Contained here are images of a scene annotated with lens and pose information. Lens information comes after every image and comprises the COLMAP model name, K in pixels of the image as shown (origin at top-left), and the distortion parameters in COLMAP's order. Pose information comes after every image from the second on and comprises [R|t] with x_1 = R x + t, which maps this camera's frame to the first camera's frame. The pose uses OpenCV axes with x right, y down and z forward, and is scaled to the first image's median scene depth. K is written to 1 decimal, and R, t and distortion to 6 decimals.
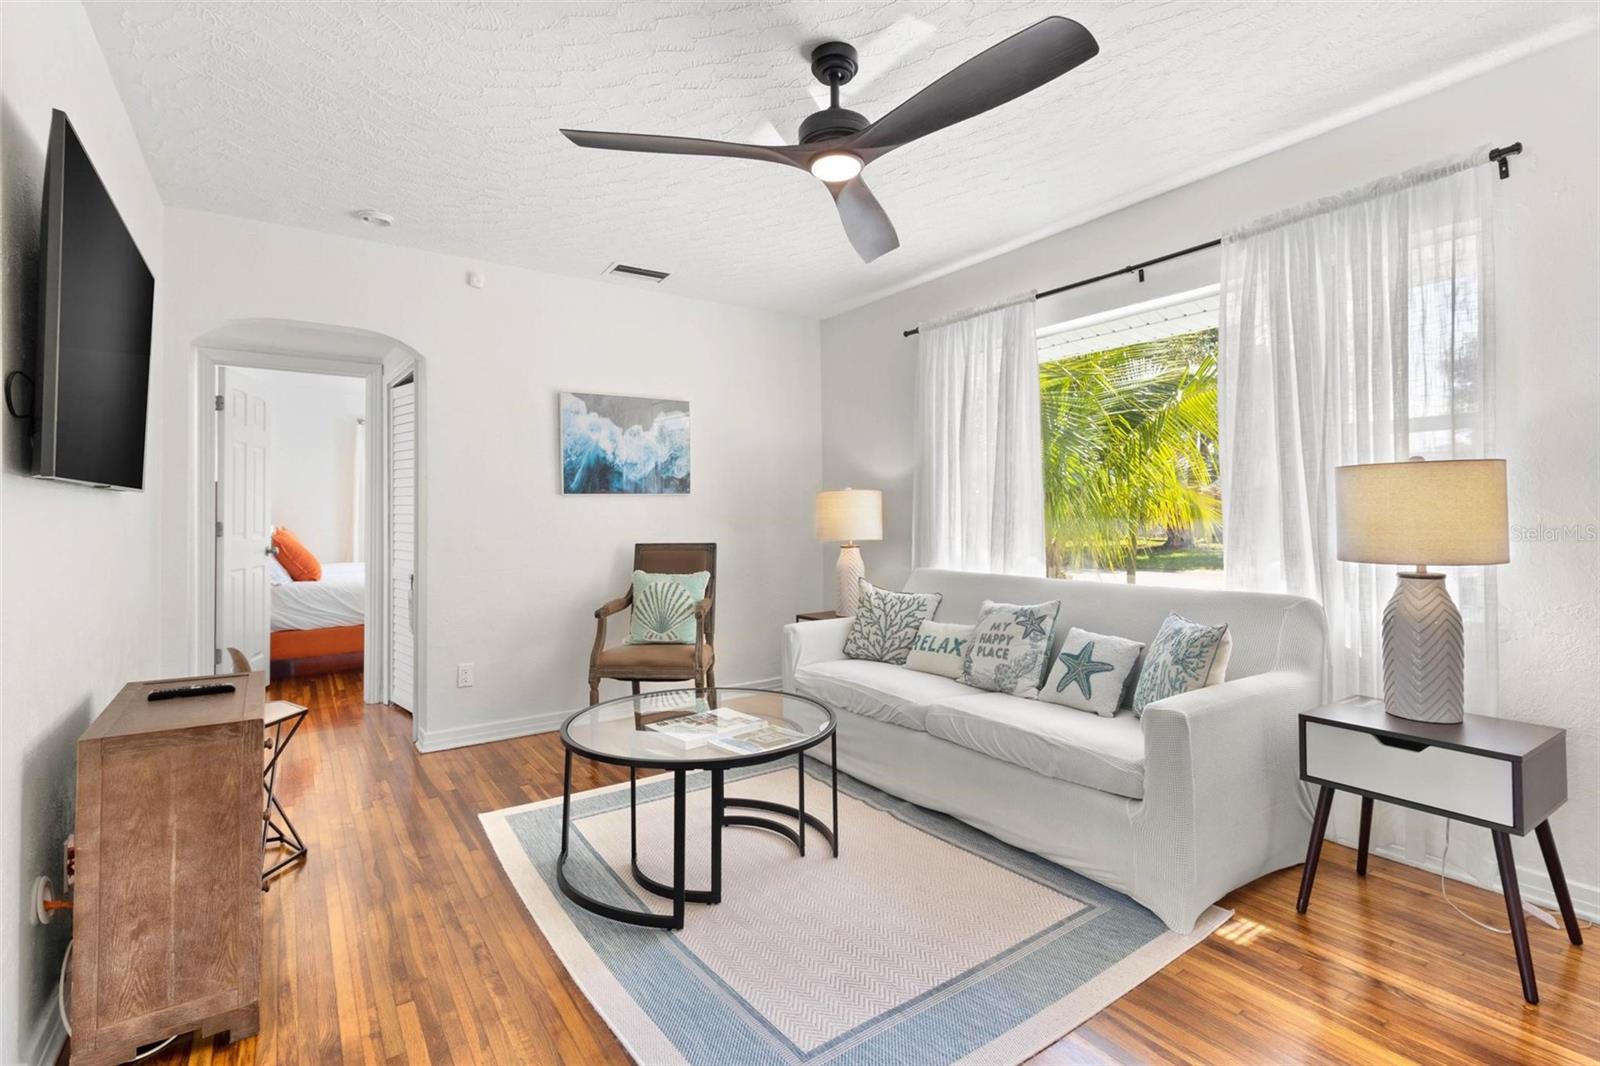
lens RADIAL K [[745.2, 0, 802.7], [0, 745.2, 504.4], [0, 0, 1]] dist [-0.000845, 0.000707]
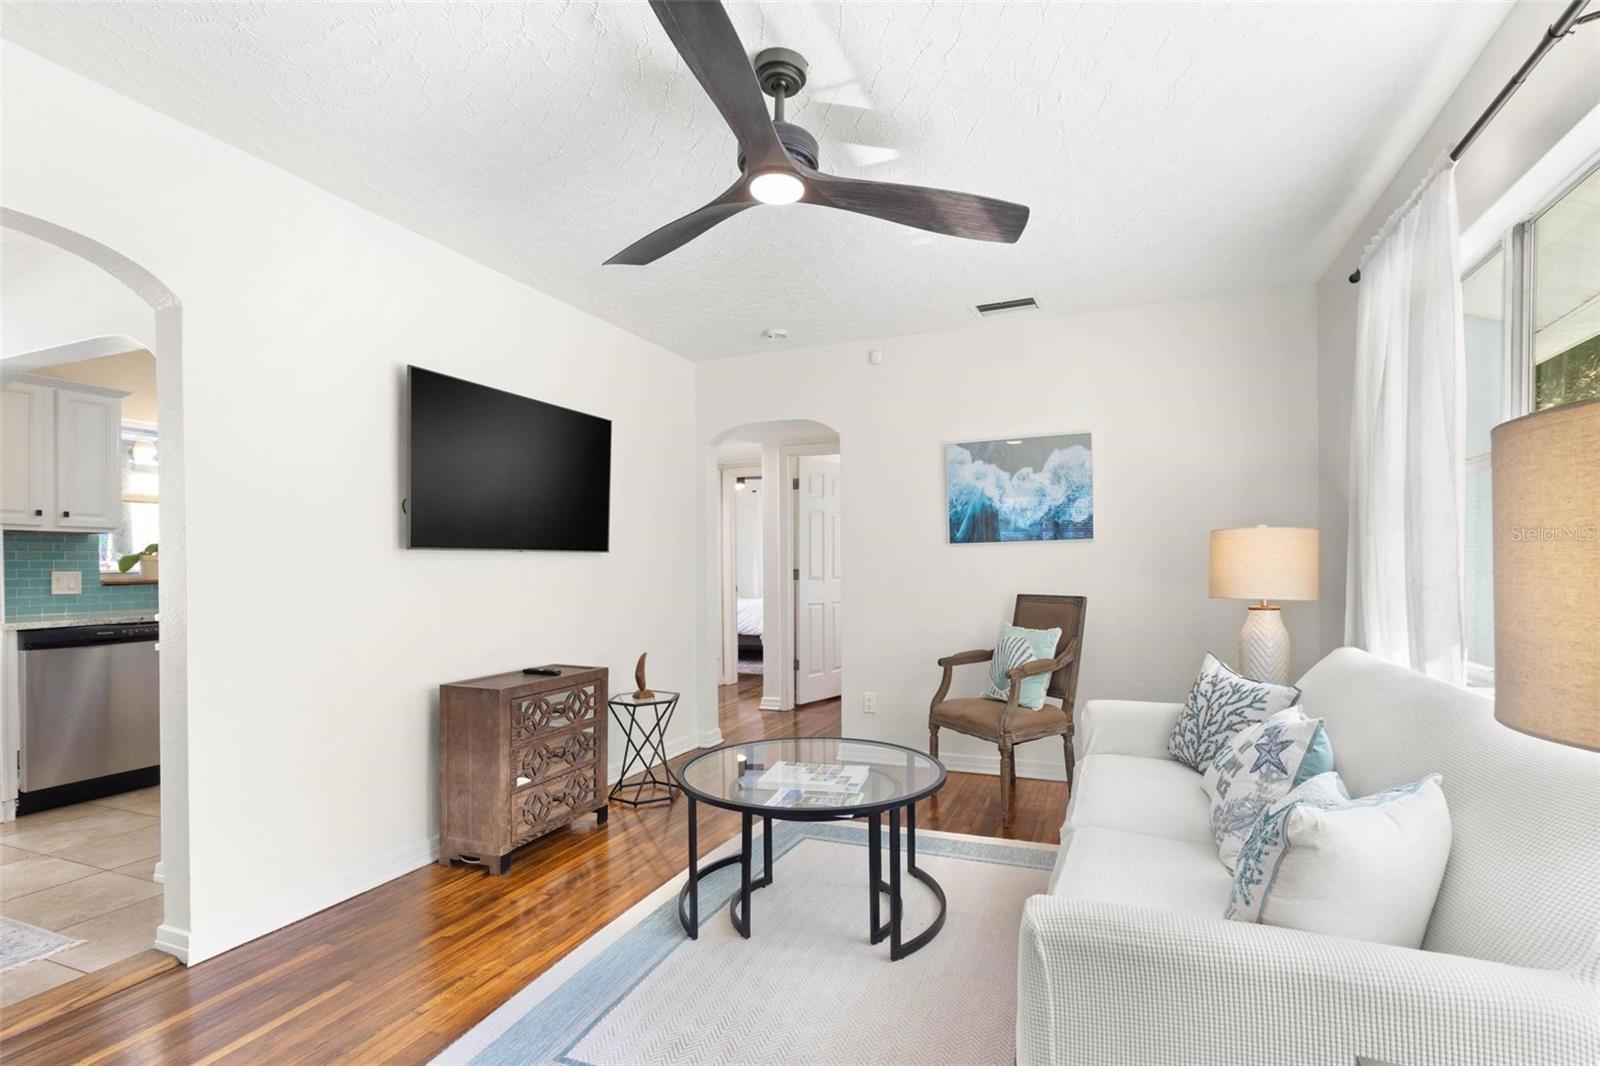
lens RADIAL K [[745.2, 0, 809.1], [0, 745.2, 563.9], [0, 0, 1]] dist [-0.000845, 0.000707]
pose [[0.553509, -0.001544, -0.832842, 0.425546], [0.017959, 0.999788, 0.010082, 0.000175], [0.832649, -0.020537, 0.553419, 0.266084]]
